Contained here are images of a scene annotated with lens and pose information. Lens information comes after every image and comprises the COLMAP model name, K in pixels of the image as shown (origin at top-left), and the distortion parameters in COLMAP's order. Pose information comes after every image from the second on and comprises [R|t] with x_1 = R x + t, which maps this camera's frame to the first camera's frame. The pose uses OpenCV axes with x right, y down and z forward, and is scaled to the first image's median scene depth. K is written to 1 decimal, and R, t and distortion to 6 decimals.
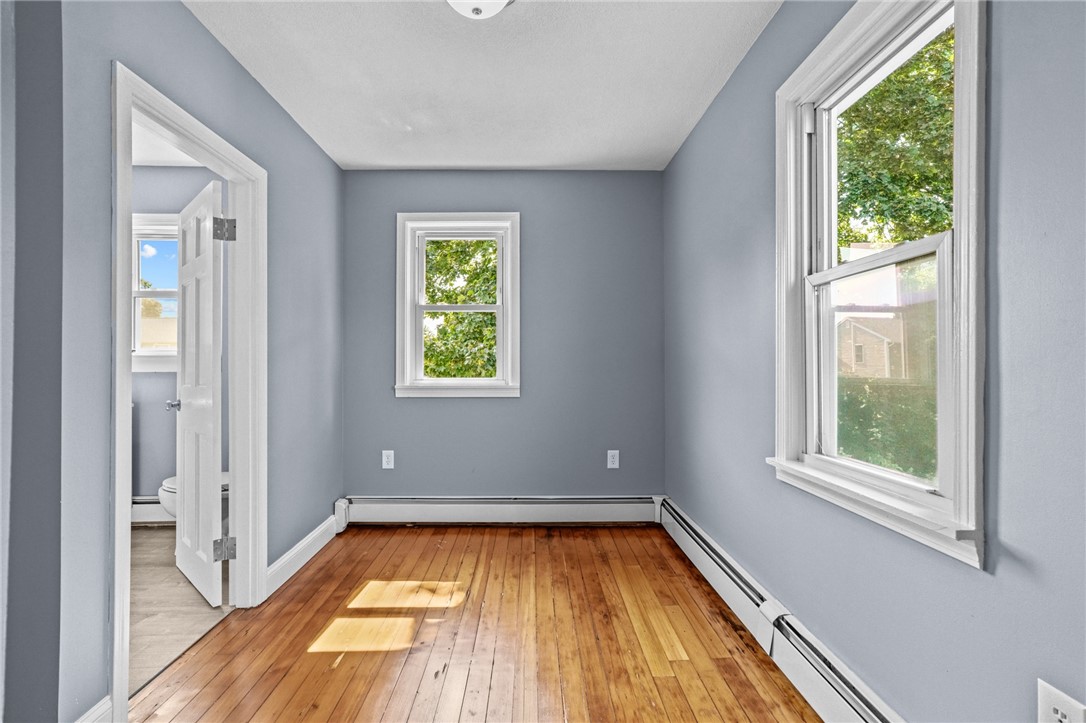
lens RADIAL K [[495.0, 0, 536.6], [0, 495.0, 362.5], [0, 0, 1]] dist [-0.039850, 0.010820]
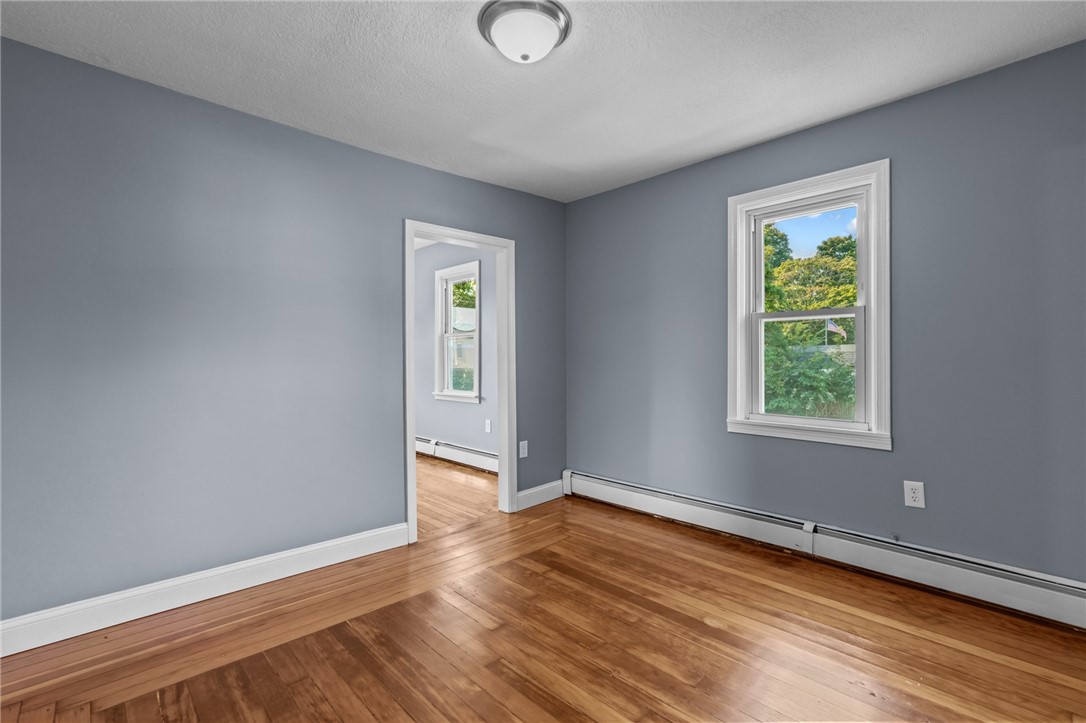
lens RADIAL K [[495.0, 0, 541.2], [0, 495.0, 361.5], [0, 0, 1]] dist [-0.039850, 0.010820]
pose [[0.735553, -0.000133, 0.677467, -1.190817], [-0.005706, 0.999963, 0.006392, -0.019497], [-0.677443, -0.008567, 0.735525, -1.842456]]
